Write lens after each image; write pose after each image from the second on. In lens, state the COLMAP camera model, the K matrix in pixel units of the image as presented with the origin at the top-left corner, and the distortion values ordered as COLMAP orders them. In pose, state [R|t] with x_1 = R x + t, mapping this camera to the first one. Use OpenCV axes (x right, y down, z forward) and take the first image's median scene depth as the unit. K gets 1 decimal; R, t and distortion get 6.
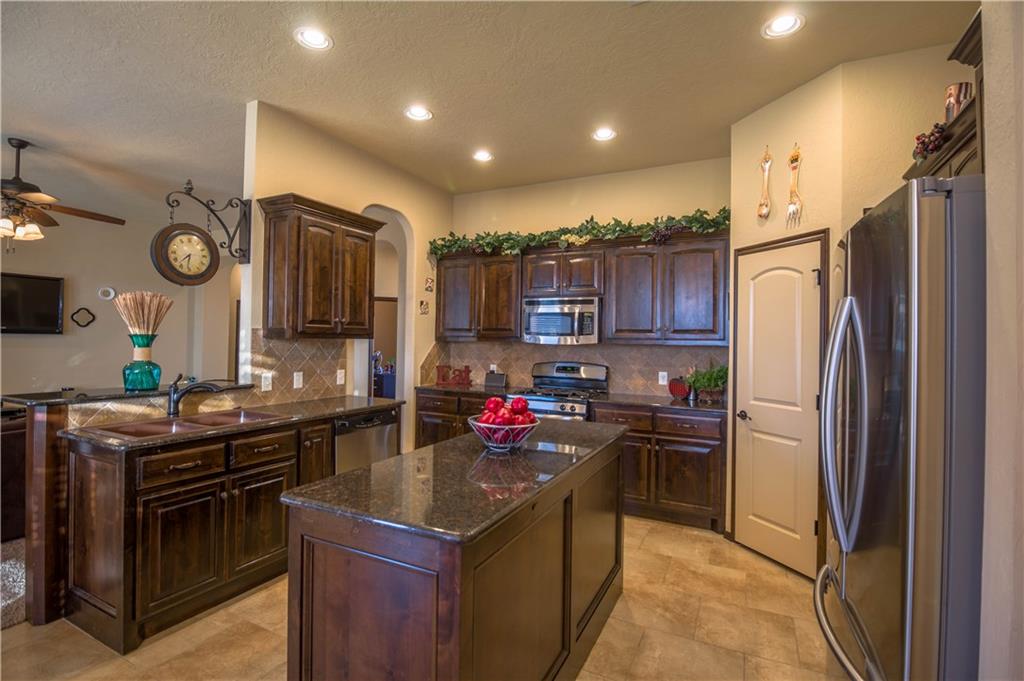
lens RADIAL K [[477.8, 0, 514.9], [0, 477.8, 336.1], [0, 0, 1]] dist [0.000979, -0.013572]
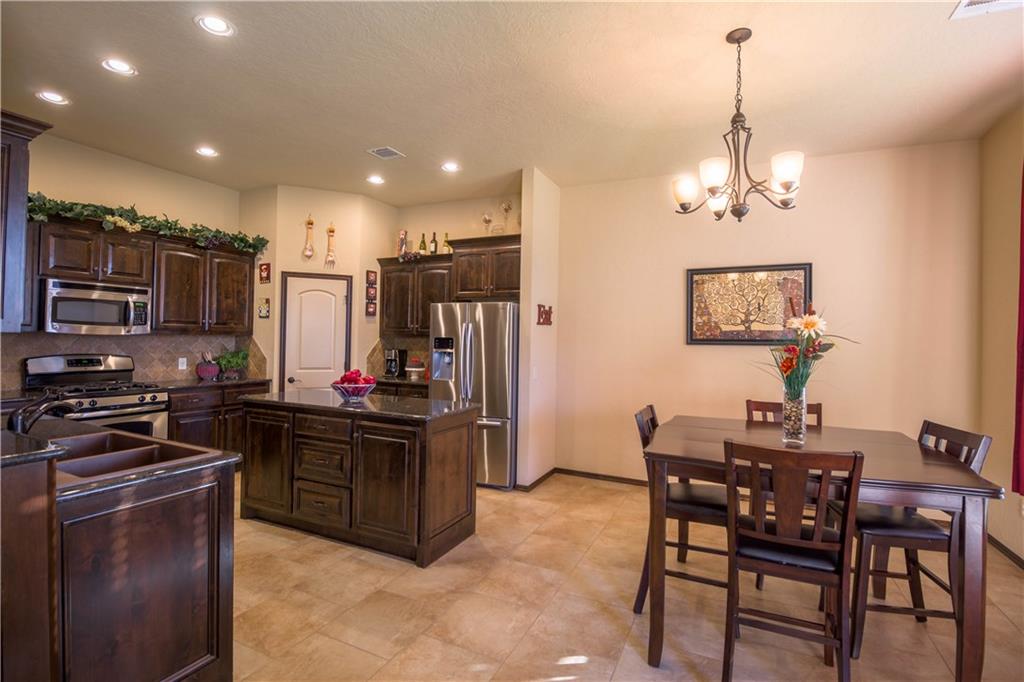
lens RADIAL K [[477.8, 0, 514.9], [0, 477.8, 336.6], [0, 0, 1]] dist [0.000979, -0.013572]
pose [[-0.019788, -0.012172, 0.999730, -0.887702], [-0.028286, 0.999532, 0.011610, -0.012209], [-0.999404, -0.028049, -0.020123, 0.248105]]
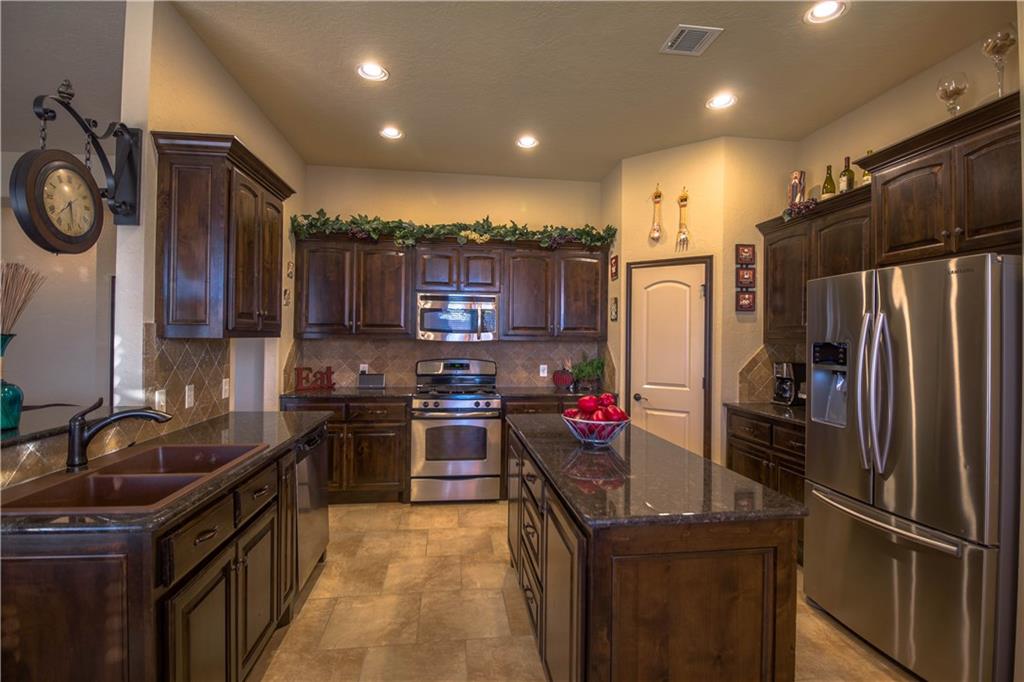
lens RADIAL K [[477.8, 0, 514.9], [0, 477.8, 336.6], [0, 0, 1]] dist [0.000979, -0.013572]
pose [[0.826371, -0.005286, 0.563102, -0.394583], [-0.002995, 0.999901, 0.013782, -0.006729], [-0.563119, -0.013075, 0.826273, 0.124641]]
